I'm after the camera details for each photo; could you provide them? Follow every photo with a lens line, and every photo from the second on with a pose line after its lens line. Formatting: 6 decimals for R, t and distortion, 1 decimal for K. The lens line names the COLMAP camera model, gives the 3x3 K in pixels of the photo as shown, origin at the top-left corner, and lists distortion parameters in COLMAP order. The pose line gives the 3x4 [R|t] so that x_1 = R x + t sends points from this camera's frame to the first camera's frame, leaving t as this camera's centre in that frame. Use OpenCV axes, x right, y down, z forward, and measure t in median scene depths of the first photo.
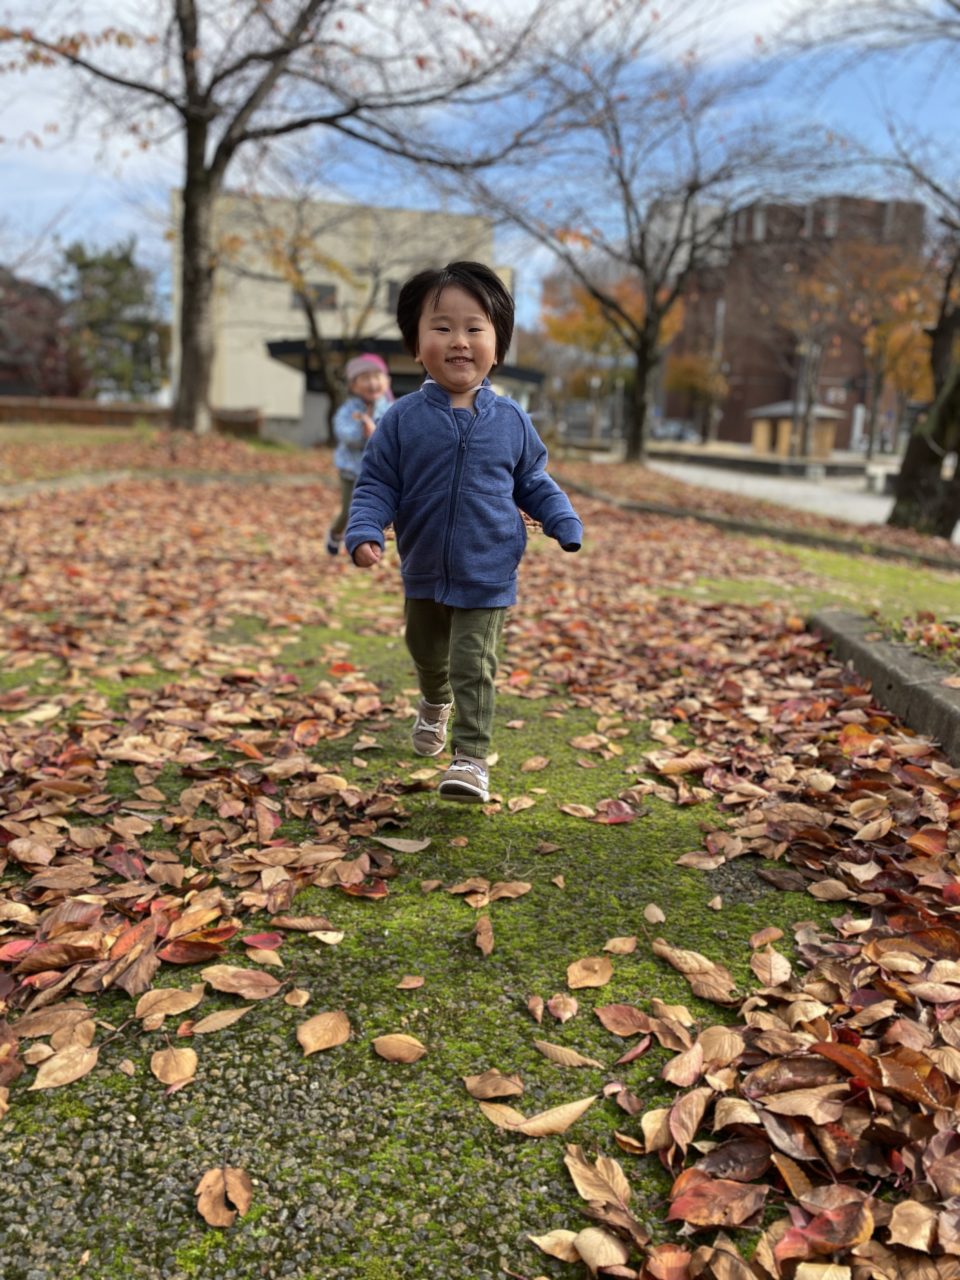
lens RADIAL K [[975.9, 0, 479.7], [0, 975.9, 632.7], [0, 0, 1]] dist [0.026082, -0.007721]
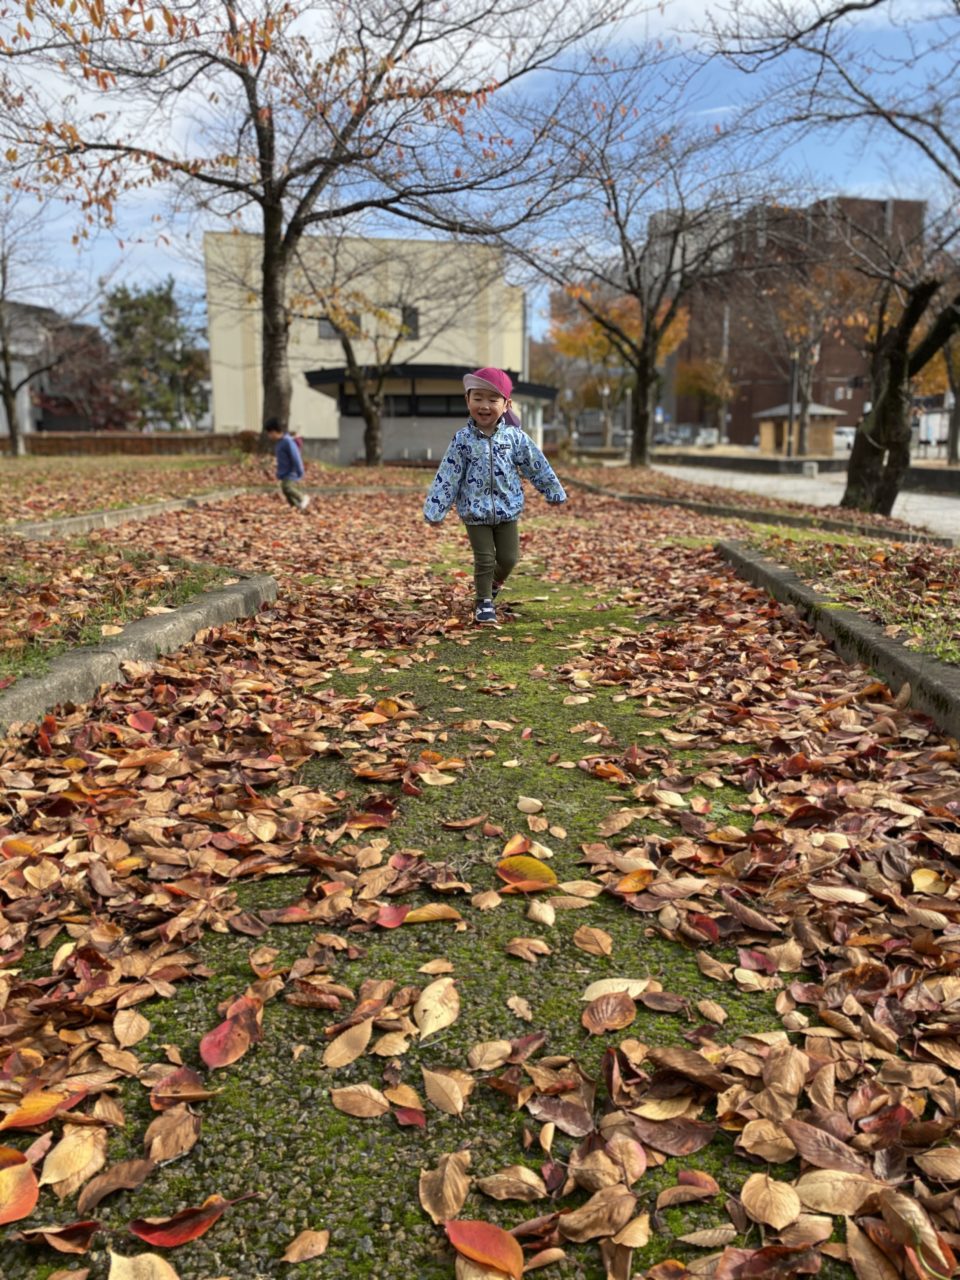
lens RADIAL K [[975.9, 0, 479.2], [0, 975.9, 645.1], [0, 0, 1]] dist [0.026082, -0.007721]
pose [[0.998984, -0.038942, -0.022666, -0.012371], [0.038941, 0.999241, -0.000497, 0.031606], [0.022668, -0.000386, 0.999743, -0.162070]]
